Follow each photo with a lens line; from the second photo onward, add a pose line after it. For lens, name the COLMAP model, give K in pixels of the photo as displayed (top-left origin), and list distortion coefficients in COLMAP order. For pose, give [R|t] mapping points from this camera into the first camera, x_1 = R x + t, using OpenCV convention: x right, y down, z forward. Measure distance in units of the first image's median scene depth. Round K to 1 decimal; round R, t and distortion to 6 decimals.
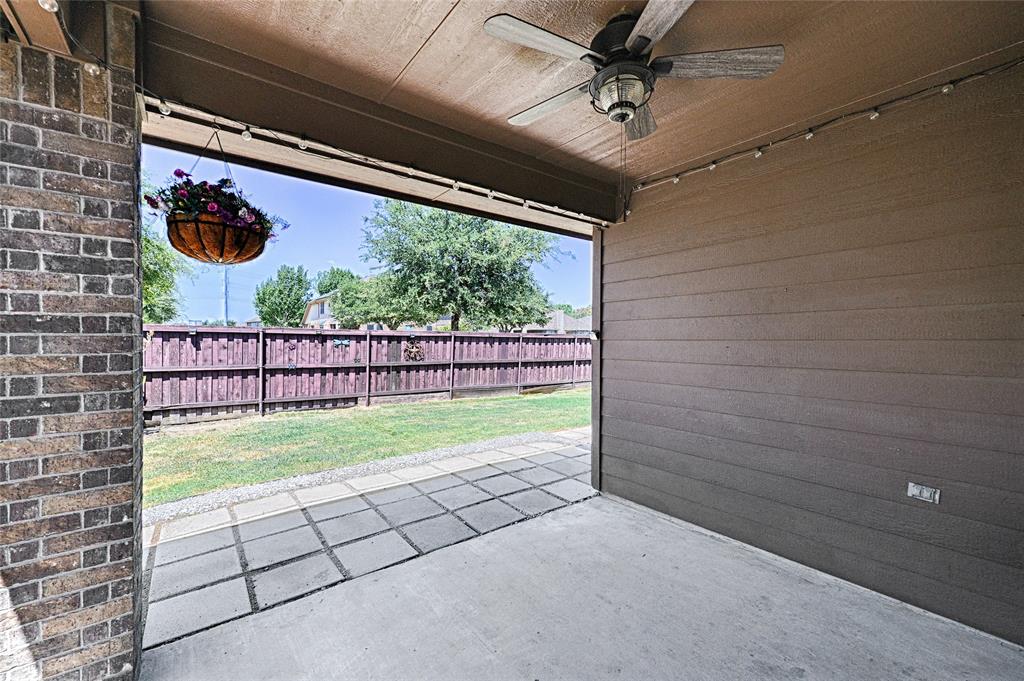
lens RADIAL K [[418.4, 0, 516.1], [0, 418.4, 348.4], [0, 0, 1]] dist [0.002361, 0.000231]
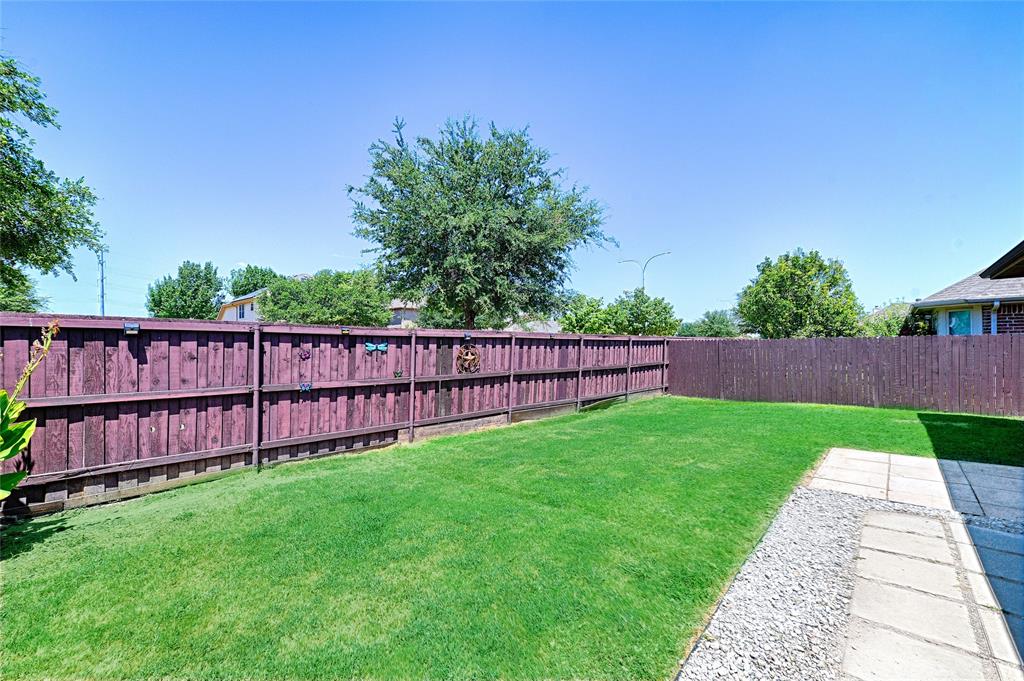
lens RADIAL K [[418.4, 0, 516.1], [0, 418.4, 348.4], [0, 0, 1]] dist [0.002361, 0.000231]
pose [[0.984576, -0.011938, 0.174550, -0.312106], [0.014649, 0.999791, -0.014252, -0.000139], [-0.174343, 0.016590, 0.984545, 0.314488]]
